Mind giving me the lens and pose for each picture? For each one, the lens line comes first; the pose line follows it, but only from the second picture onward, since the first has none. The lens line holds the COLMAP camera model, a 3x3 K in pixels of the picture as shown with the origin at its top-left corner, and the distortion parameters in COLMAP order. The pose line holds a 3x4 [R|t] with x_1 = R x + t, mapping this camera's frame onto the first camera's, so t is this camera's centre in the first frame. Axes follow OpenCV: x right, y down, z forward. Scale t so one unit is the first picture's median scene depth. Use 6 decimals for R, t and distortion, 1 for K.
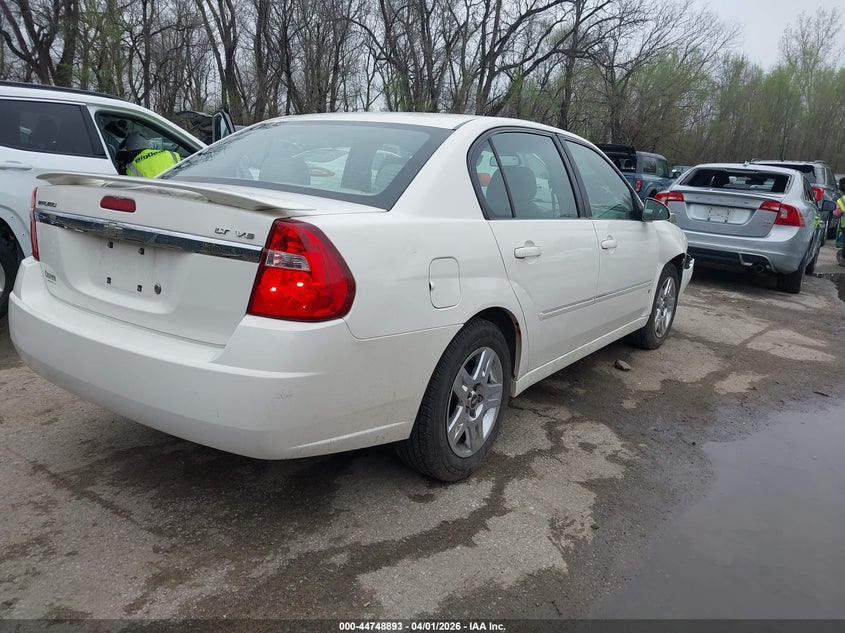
lens RADIAL K [[730.7, 0, 419.9], [0, 730.7, 314.1], [0, 0, 1]] dist [0.000324, -0.028144]
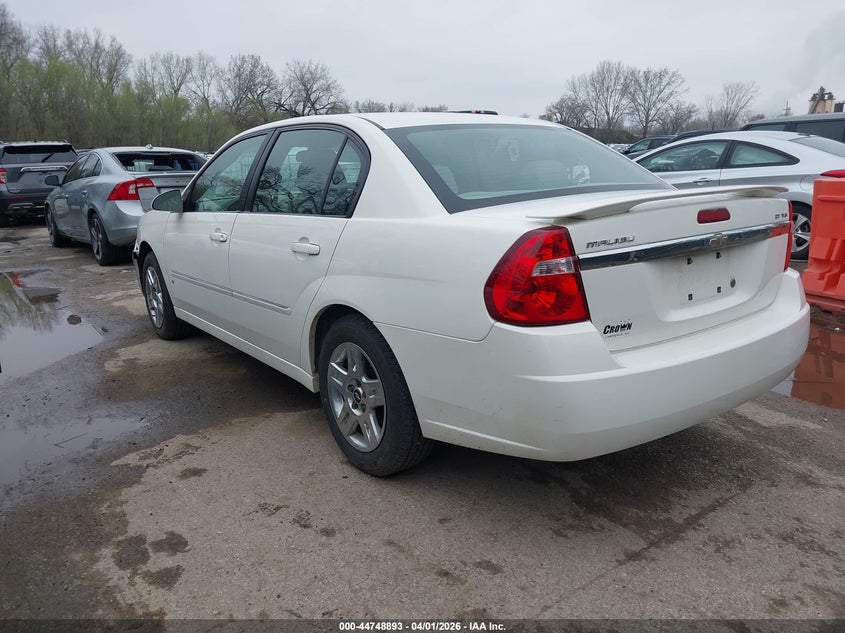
lens RADIAL K [[730.7, 0, 413.3], [0, 730.7, 319.7], [0, 0, 1]] dist [0.000324, -0.028144]
pose [[0.250808, -0.280164, 0.926608, -1.414766], [0.237272, 0.945797, 0.221743, -0.318617], [-0.938508, 0.164243, 0.303689, 1.039677]]
